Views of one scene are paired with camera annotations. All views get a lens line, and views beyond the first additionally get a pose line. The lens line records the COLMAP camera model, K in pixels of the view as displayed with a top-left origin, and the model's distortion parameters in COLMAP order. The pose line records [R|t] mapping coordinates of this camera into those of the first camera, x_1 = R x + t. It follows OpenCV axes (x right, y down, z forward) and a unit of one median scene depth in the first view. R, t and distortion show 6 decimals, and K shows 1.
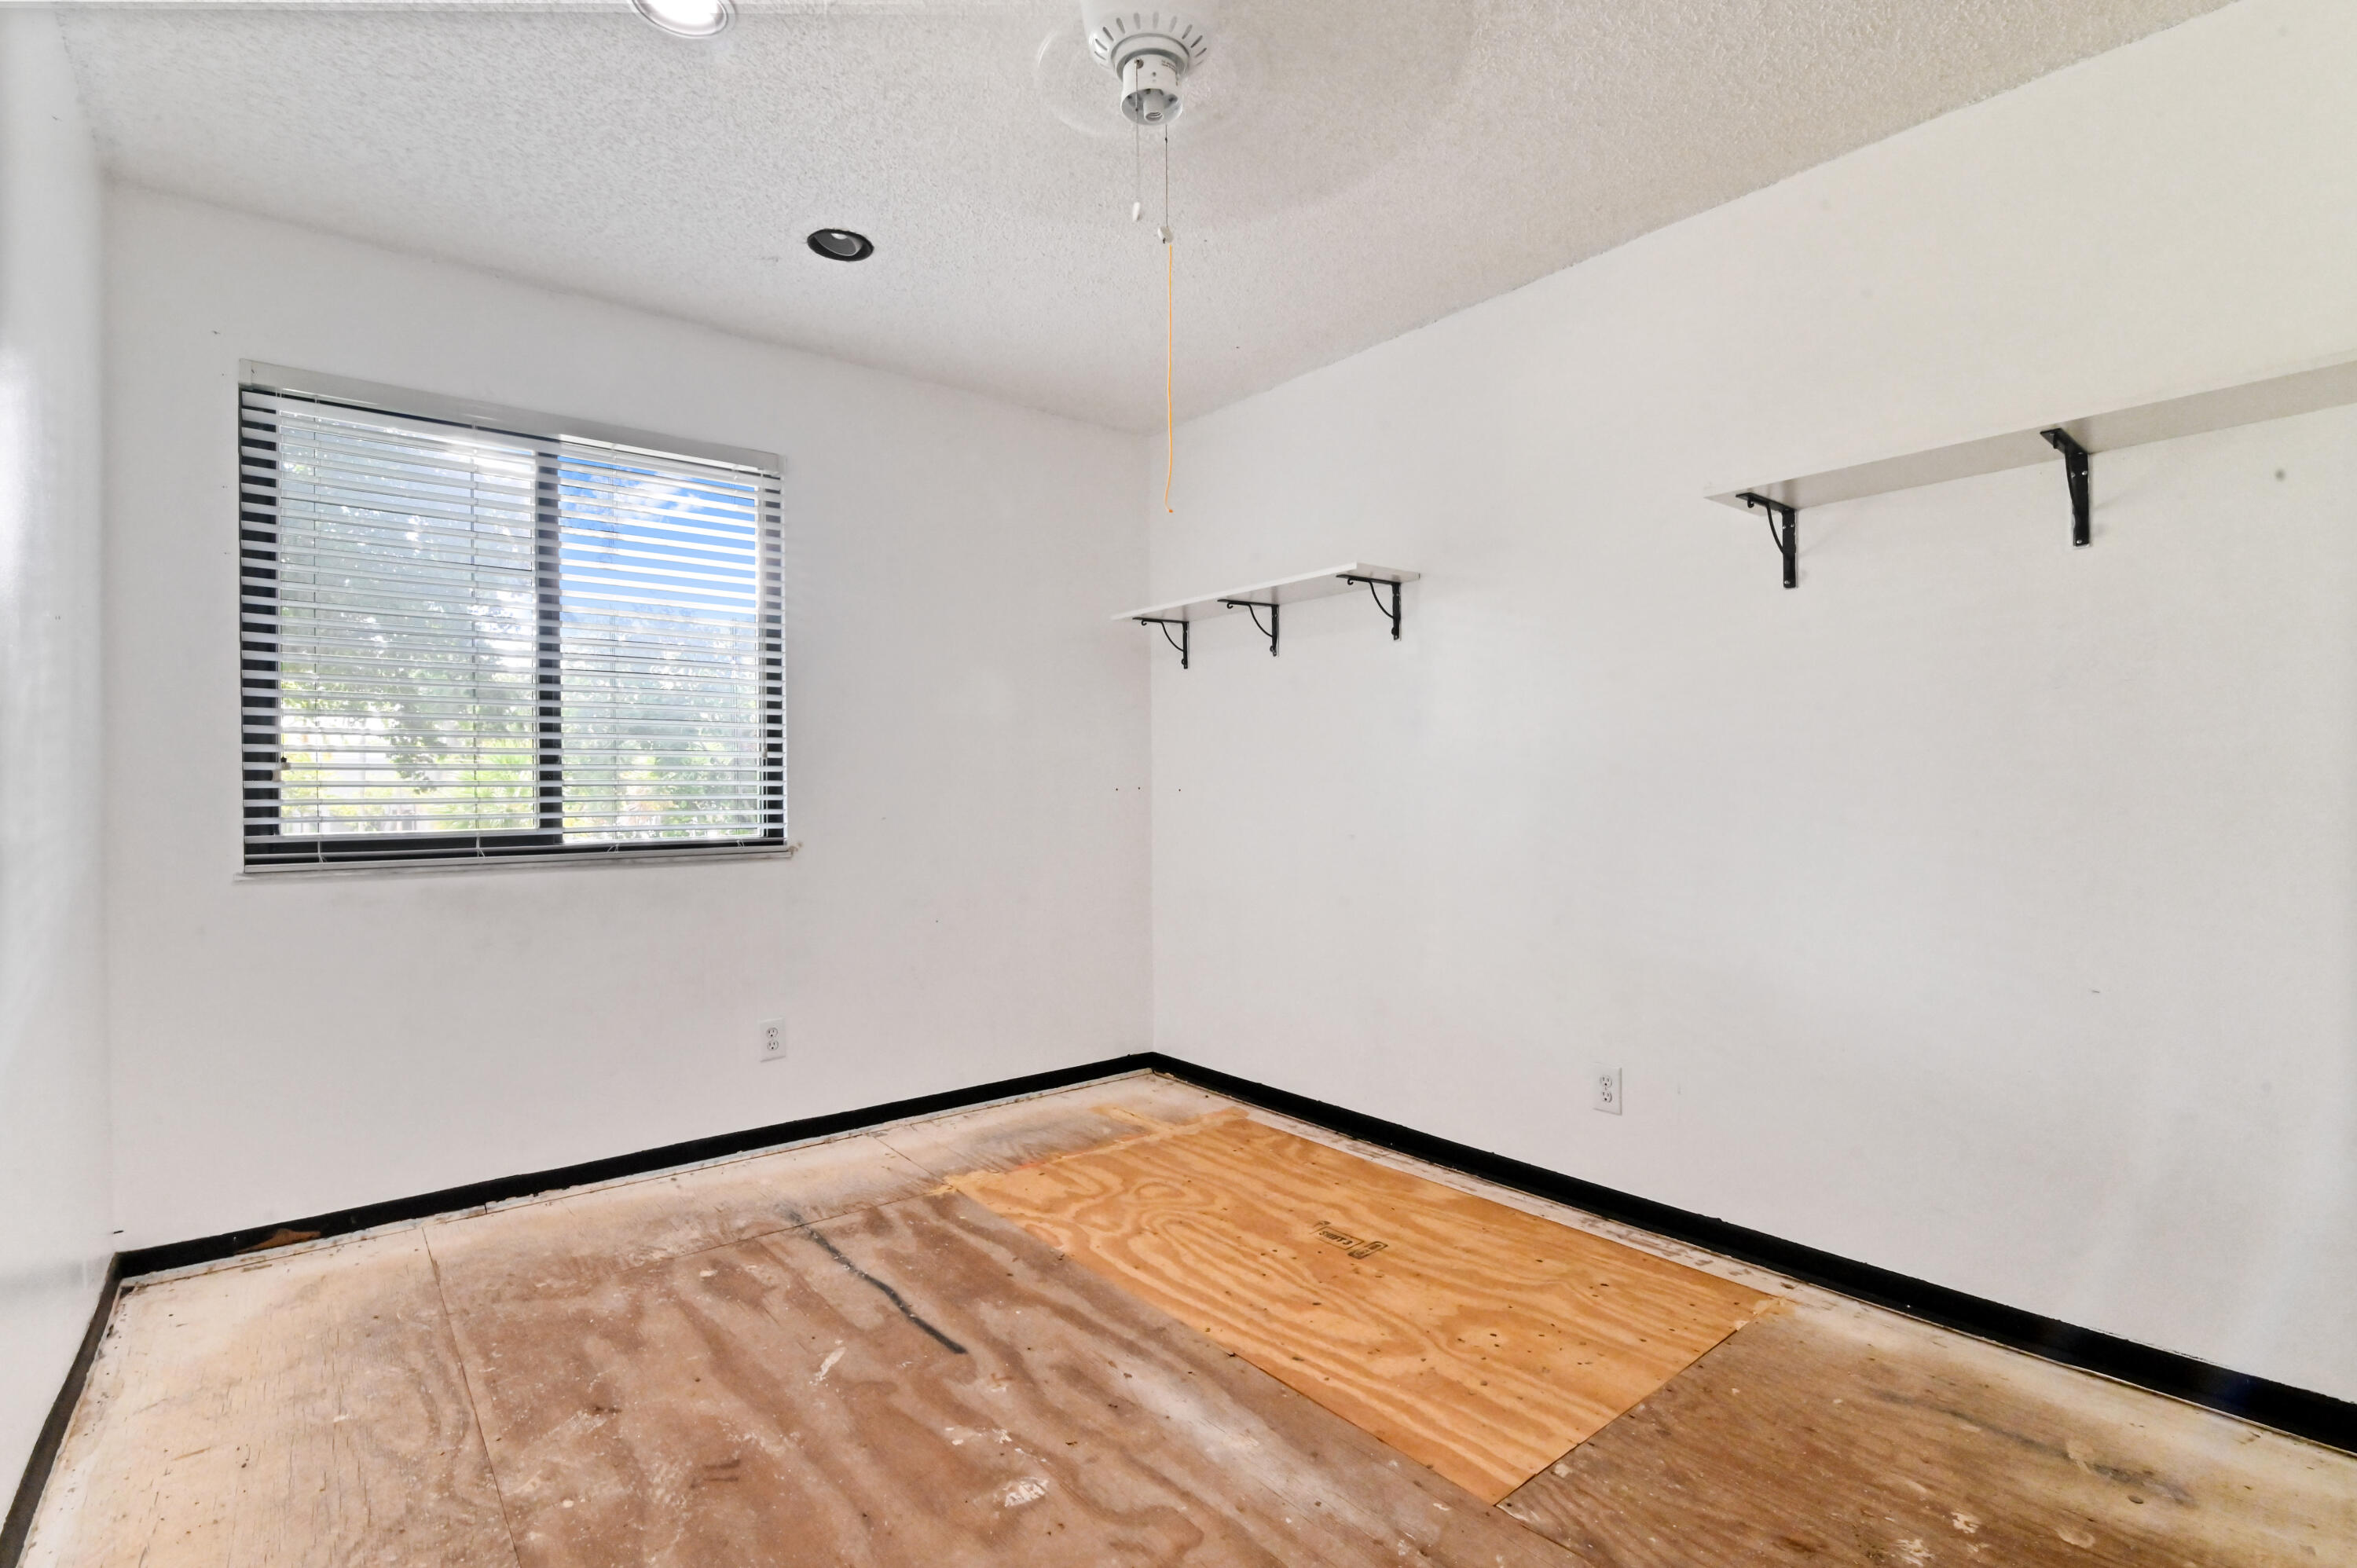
lens RADIAL K [[1083.0, 0, 1179.9], [0, 1083.0, 789.6], [0, 0, 1]] dist [-0.019079, 0.000110]
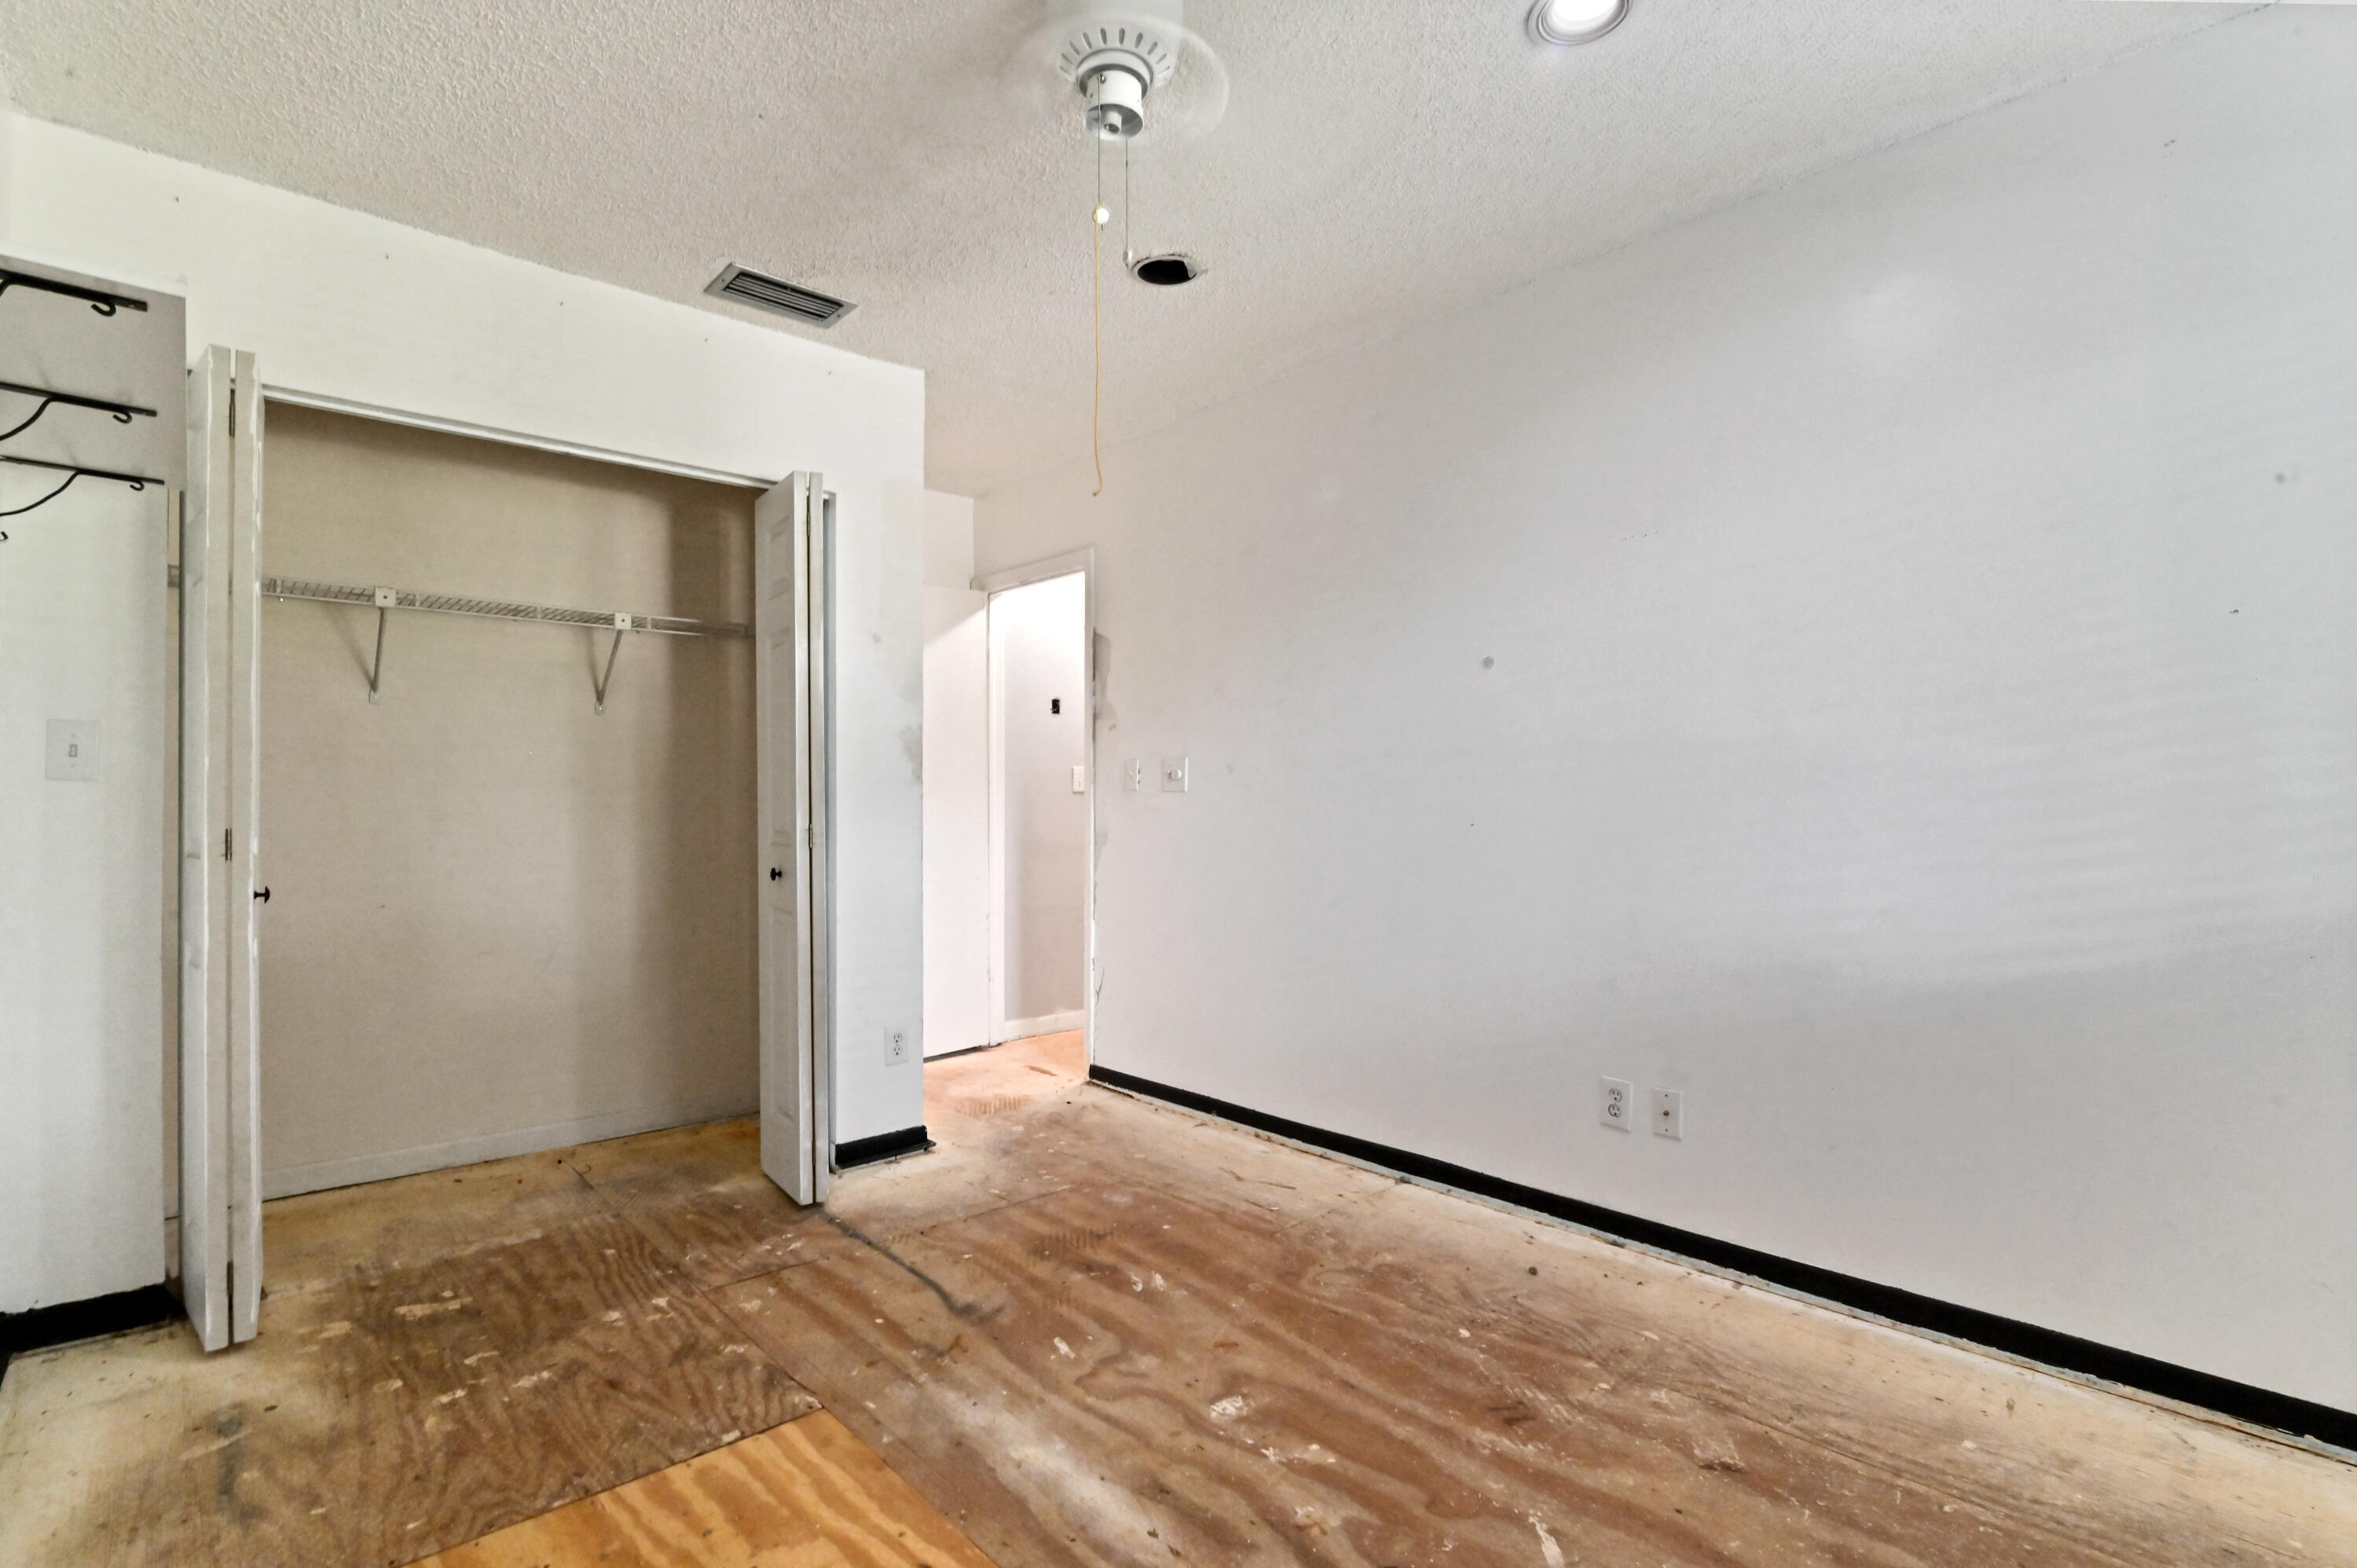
lens RADIAL K [[1083.0, 0, 1179.9], [0, 1083.0, 789.6], [0, 0, 1]] dist [-0.019079, 0.000110]
pose [[-0.998540, 0.004583, -0.053819, -0.032498], [0.005283, 0.999903, -0.012870, 0.010196], [0.053755, -0.013135, -0.998468, 2.045350]]
